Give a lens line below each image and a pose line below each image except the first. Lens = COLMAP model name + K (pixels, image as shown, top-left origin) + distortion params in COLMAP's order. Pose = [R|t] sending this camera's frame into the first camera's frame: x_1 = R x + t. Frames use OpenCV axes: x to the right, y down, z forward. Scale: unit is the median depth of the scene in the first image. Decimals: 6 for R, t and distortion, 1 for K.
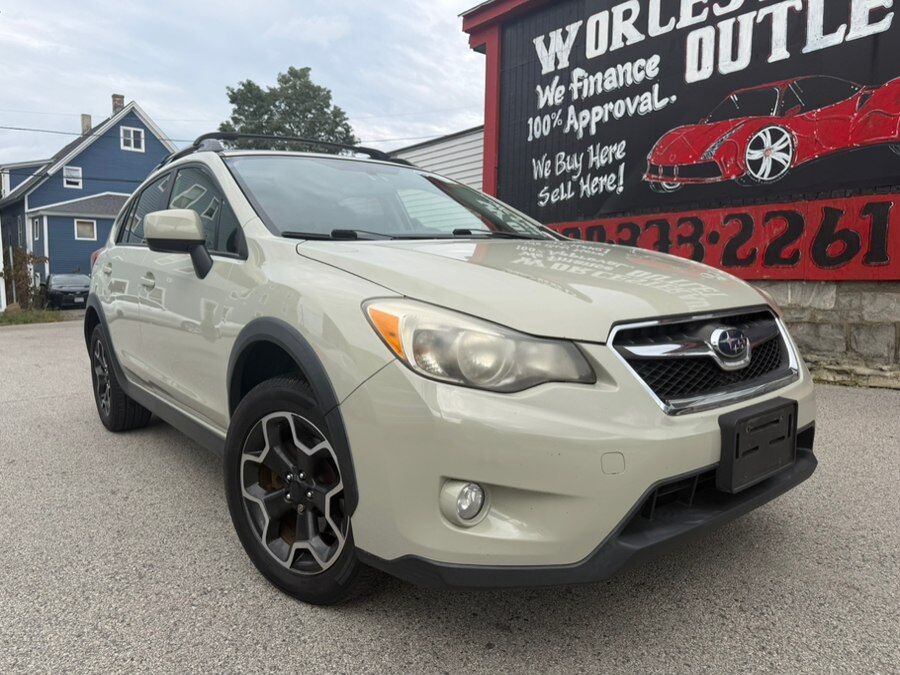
lens RADIAL K [[652.1, 0, 450.0], [0, 652.1, 337.5], [0, 0, 1]] dist [0.028908, -0.002281]
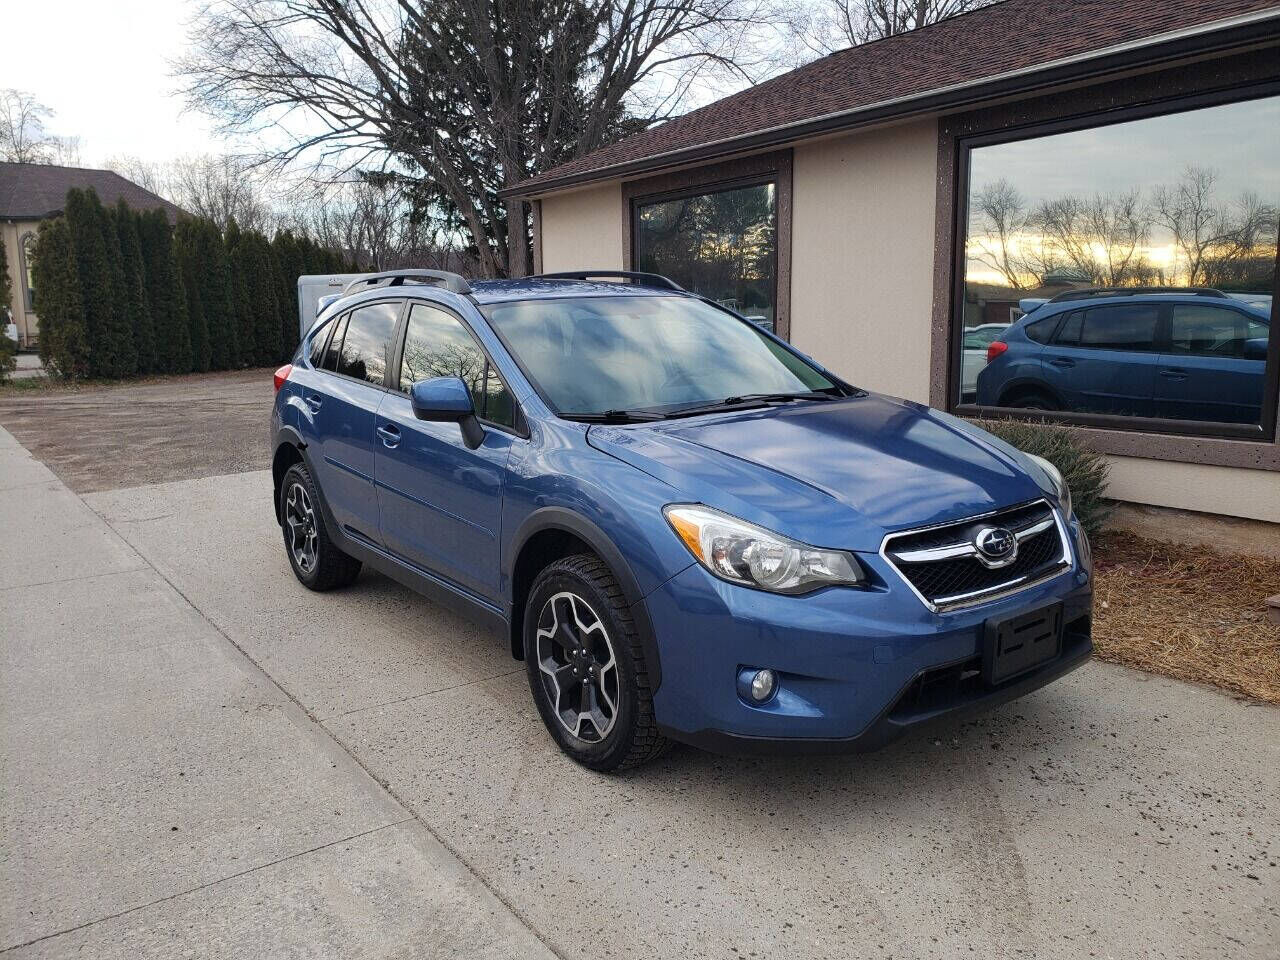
lens RADIAL K [[967.8, 0, 607.6], [0, 967.8, 479.1], [0, 0, 1]] dist [0.002766, 0.000527]
pose [[0.998210, 0.016512, -0.057483, -0.131159], [-0.013050, 0.998107, 0.060099, -0.199231], [0.058366, -0.059241, 0.996536, -0.665564]]
